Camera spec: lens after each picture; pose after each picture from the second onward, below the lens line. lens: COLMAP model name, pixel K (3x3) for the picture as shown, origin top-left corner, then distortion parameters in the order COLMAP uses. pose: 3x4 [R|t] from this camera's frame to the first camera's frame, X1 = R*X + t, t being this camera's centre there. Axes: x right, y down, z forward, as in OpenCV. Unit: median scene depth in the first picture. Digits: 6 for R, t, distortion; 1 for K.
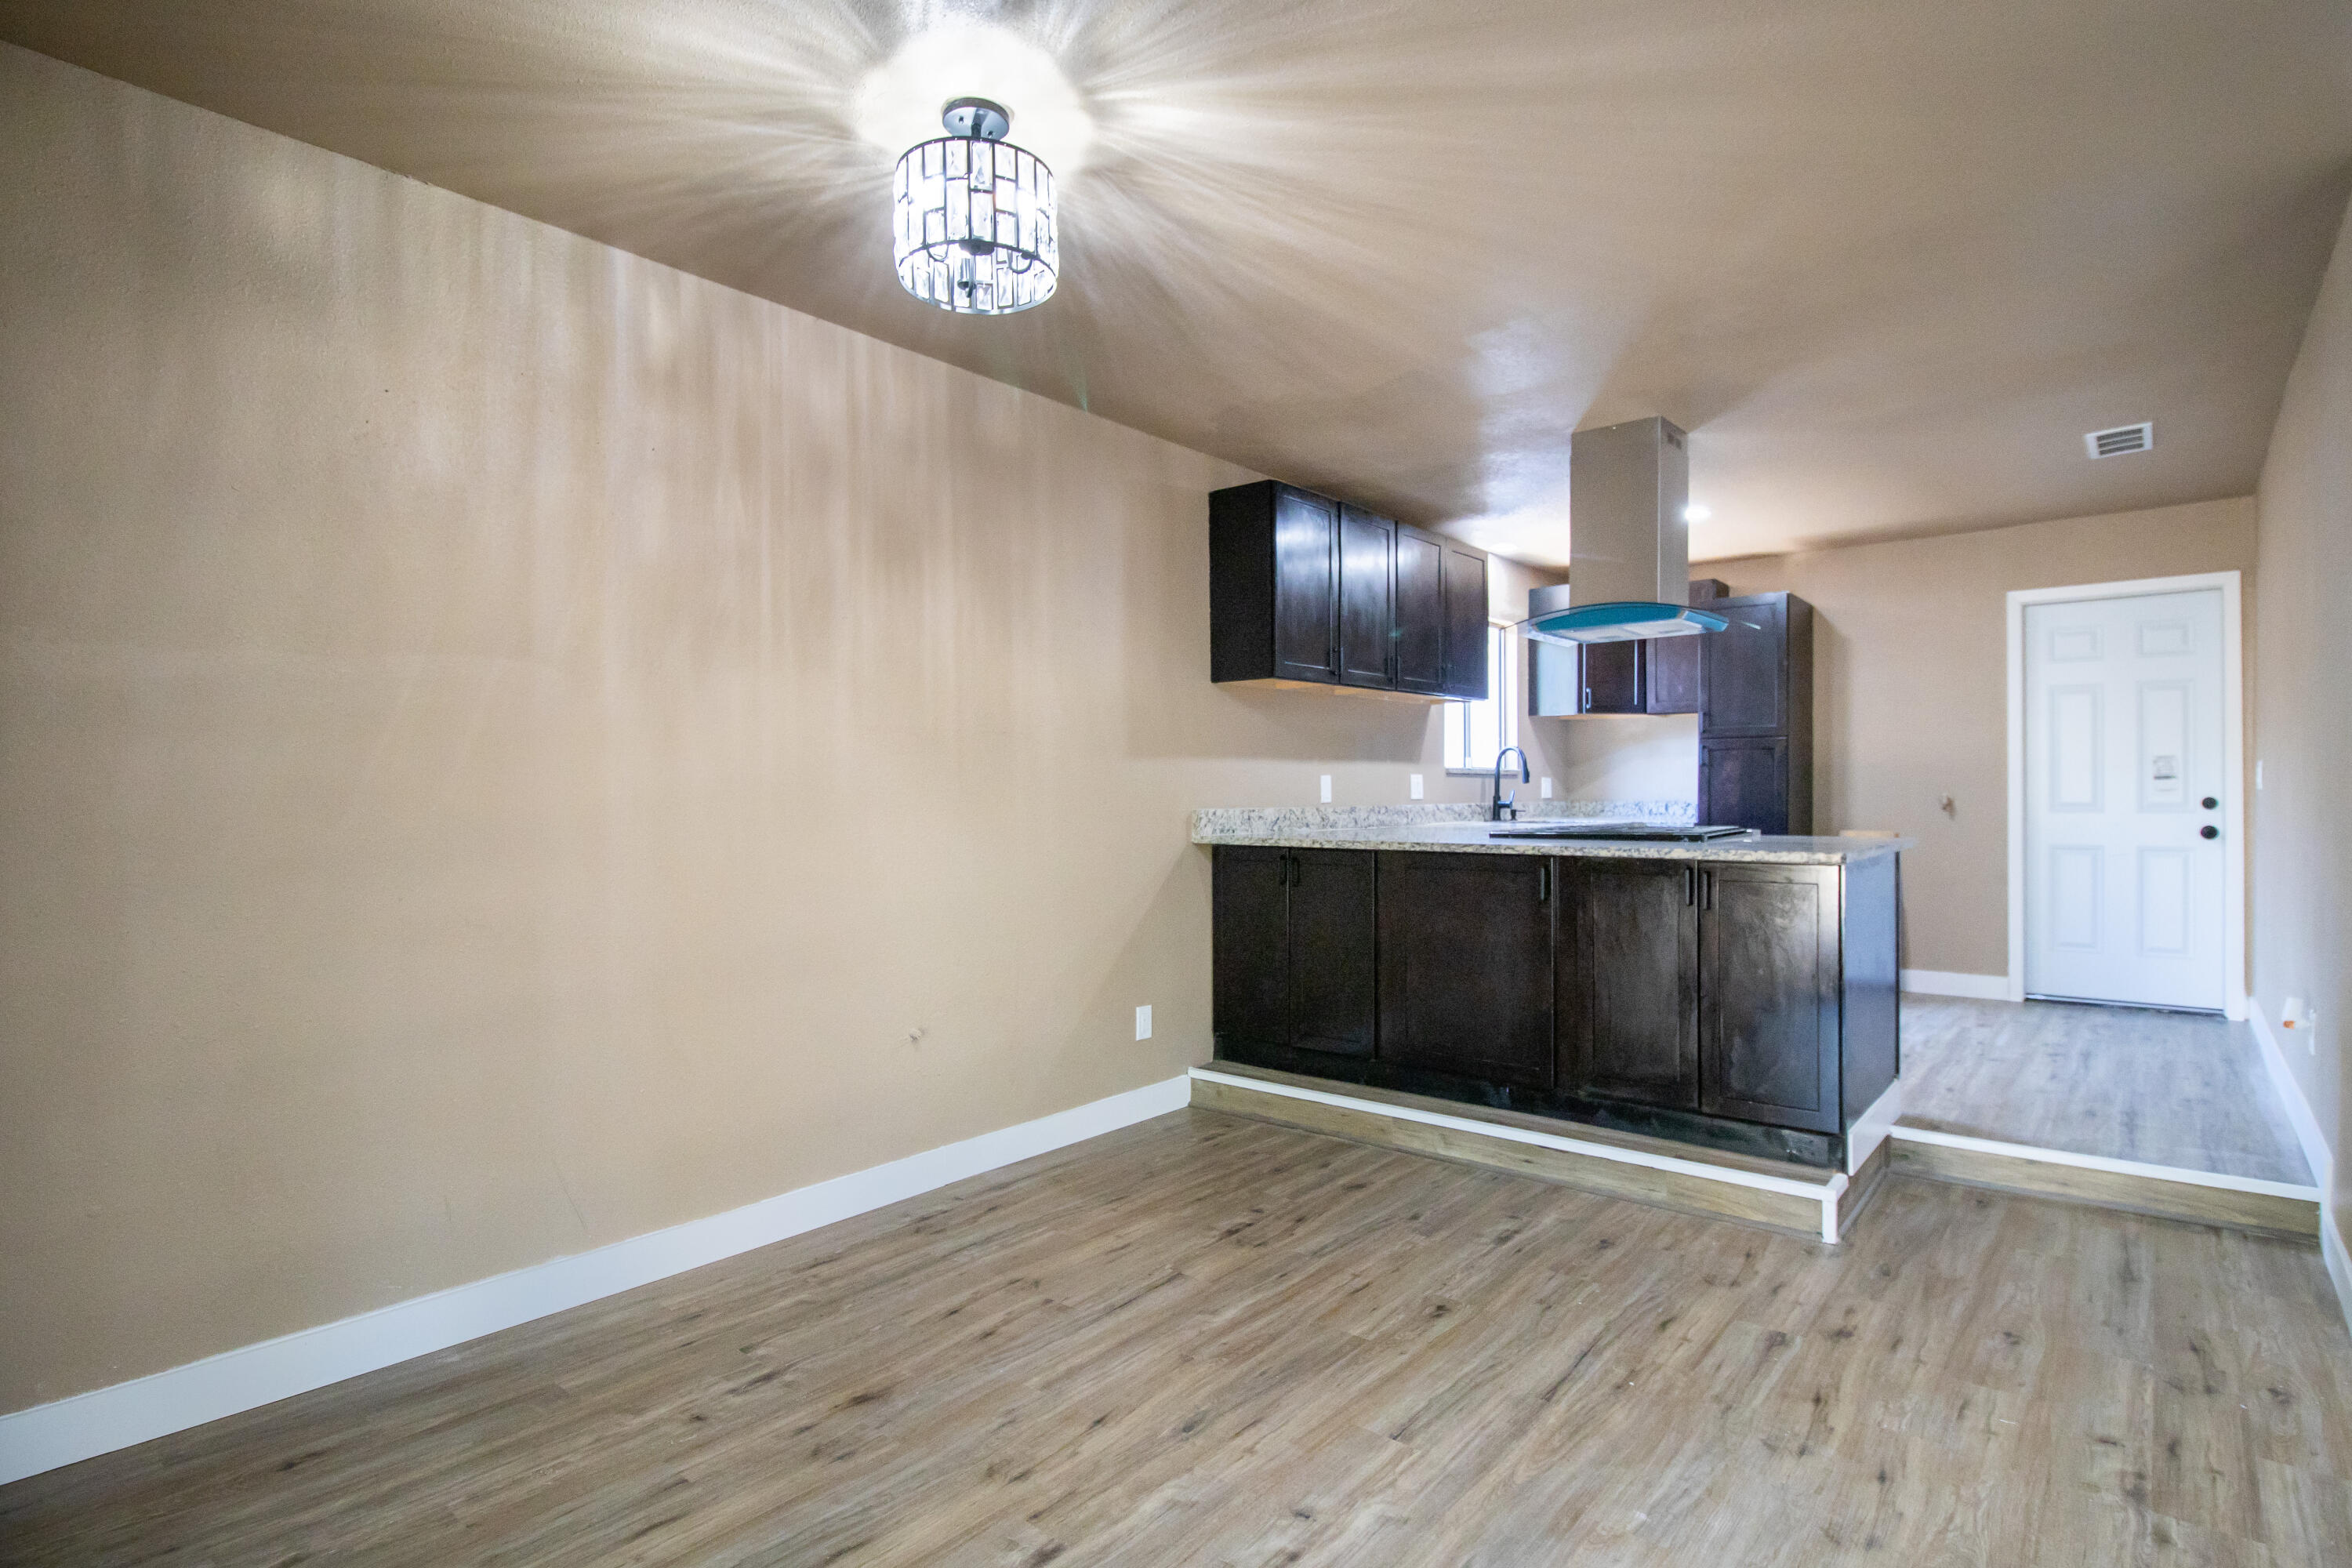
lens RADIAL K [[1154.8, 0, 1230.3], [0, 1154.8, 792.3], [0, 0, 1]] dist [-0.011039, -0.004079]
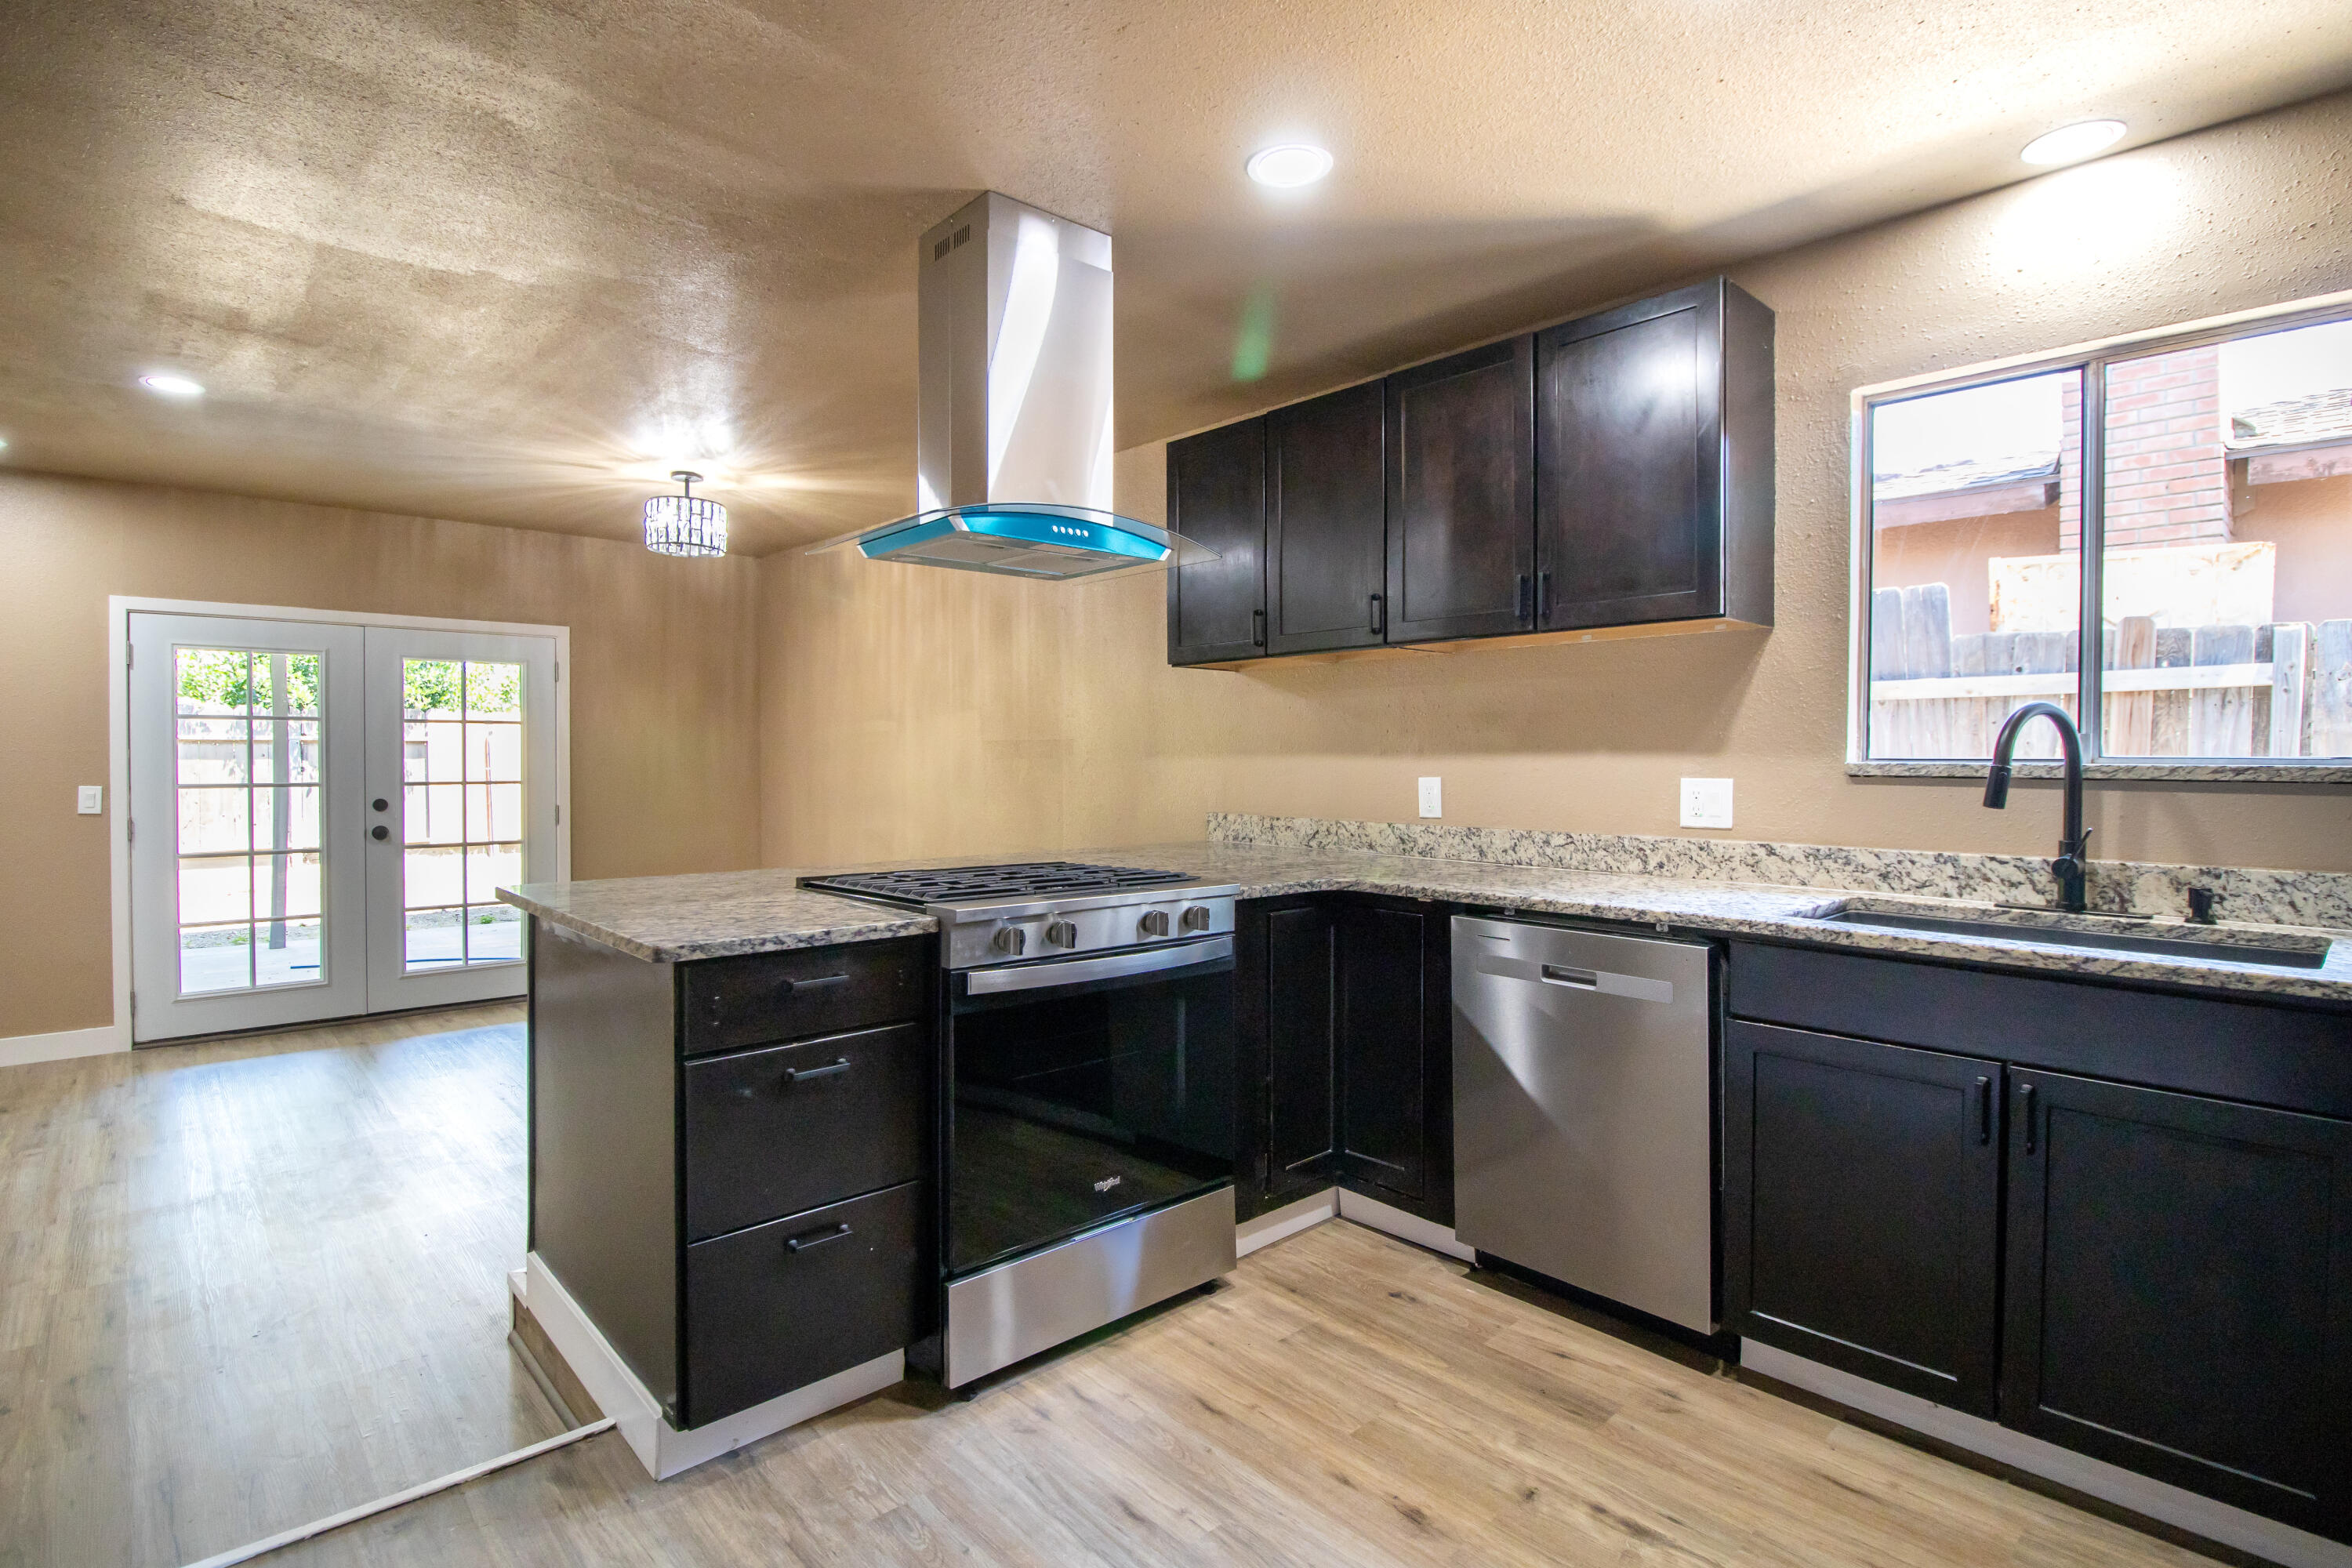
lens RADIAL K [[1154.8, 0, 1185.8], [0, 1154.8, 774.7], [0, 0, 1]] dist [-0.011039, -0.004079]
pose [[-0.140196, 0.023297, -0.989850, 0.677263], [-0.000243, 0.999722, 0.023564, -0.027903], [0.990124, 0.003544, -0.140152, 0.842489]]
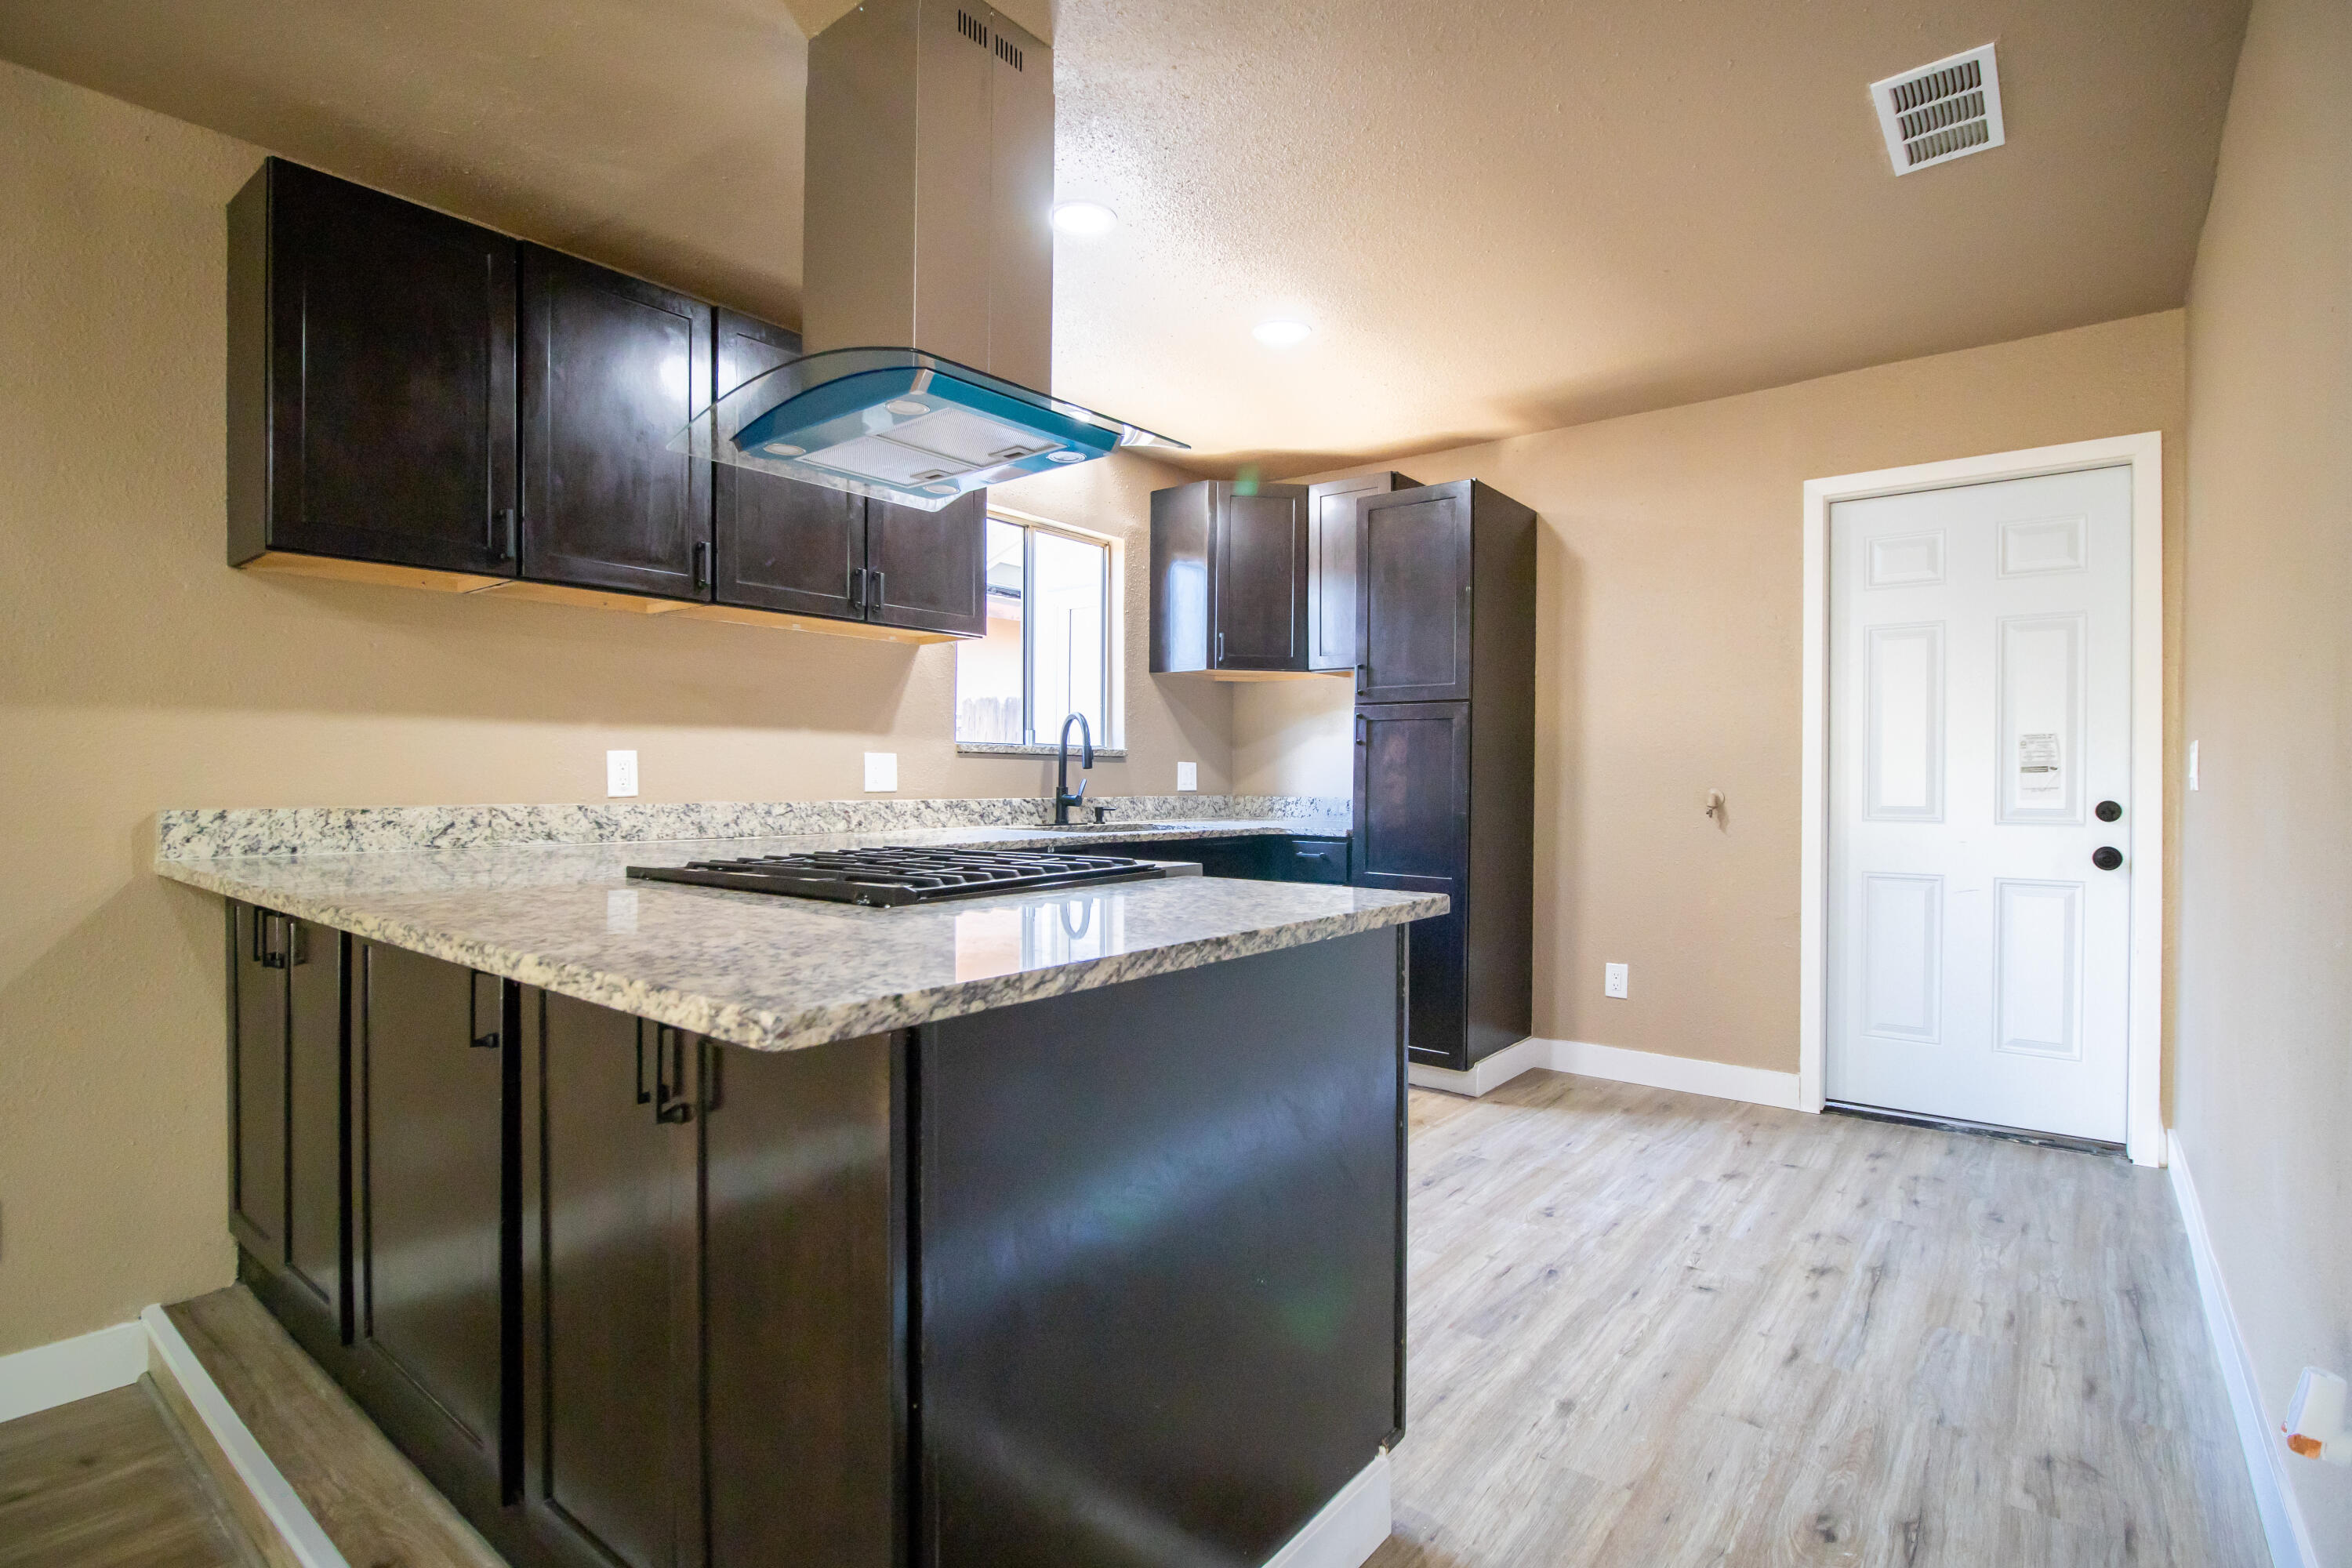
lens RADIAL K [[1154.8, 0, 1172.8], [0, 1154.8, 783.3], [0, 0, 1]] dist [-0.011039, -0.004079]
pose [[0.999709, 0.010206, 0.021862, 0.309453], [-0.010264, 0.999944, 0.002545, -0.001750], [-0.021835, -0.002768, 0.999758, 0.359865]]
